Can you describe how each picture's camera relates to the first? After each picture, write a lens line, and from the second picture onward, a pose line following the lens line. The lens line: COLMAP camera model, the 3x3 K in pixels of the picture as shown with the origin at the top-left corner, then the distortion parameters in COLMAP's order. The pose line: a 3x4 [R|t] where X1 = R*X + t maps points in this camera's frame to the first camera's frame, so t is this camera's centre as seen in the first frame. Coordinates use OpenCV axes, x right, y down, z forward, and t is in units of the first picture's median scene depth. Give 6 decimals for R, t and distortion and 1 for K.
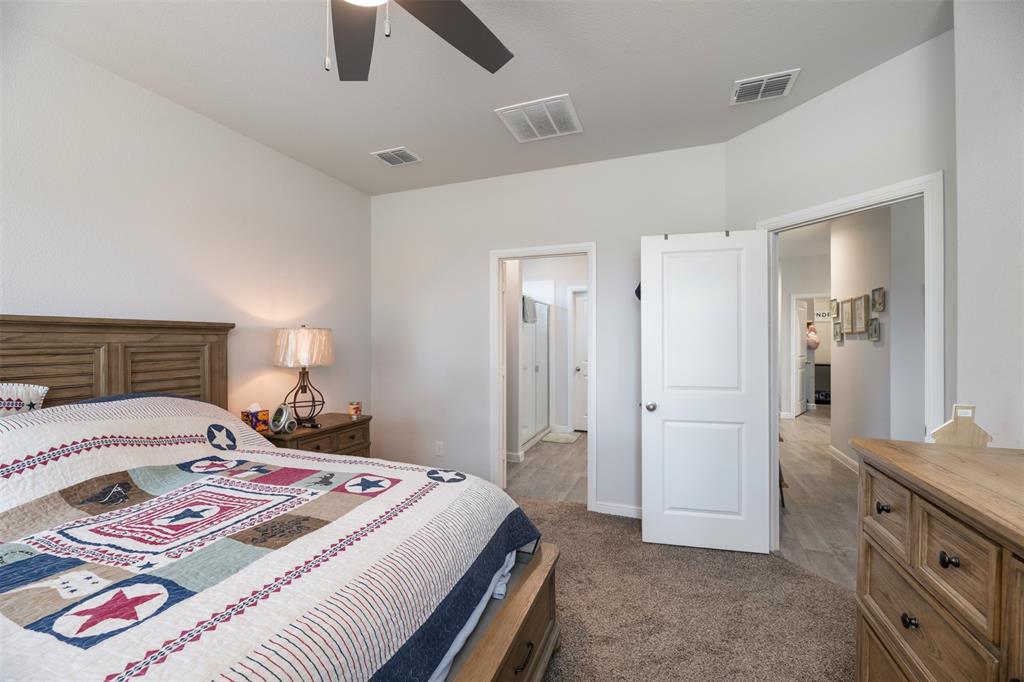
lens RADIAL K [[418.5, 0, 507.2], [0, 418.5, 341.2], [0, 0, 1]] dist [-0.002022, -0.001768]
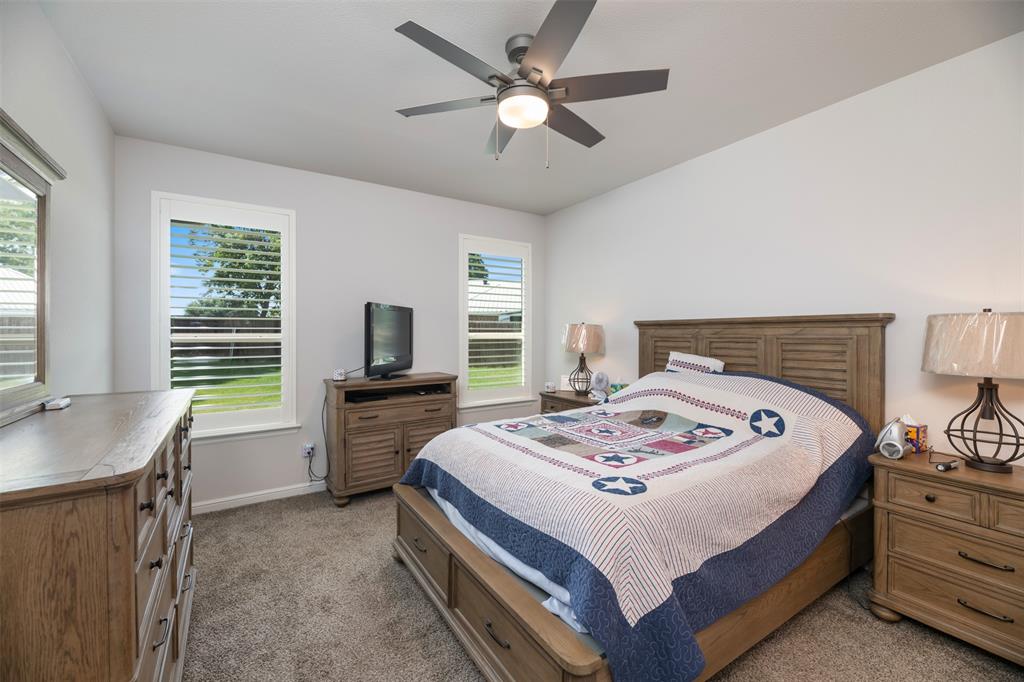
lens RADIAL K [[418.5, 0, 506.3], [0, 418.5, 336.8], [0, 0, 1]] dist [-0.002022, -0.001768]
pose [[-0.598481, 0.013405, -0.801025, 0.632364], [0.004203, 0.999899, 0.013593, -0.012912], [0.801126, 0.004768, -0.598476, 1.176063]]
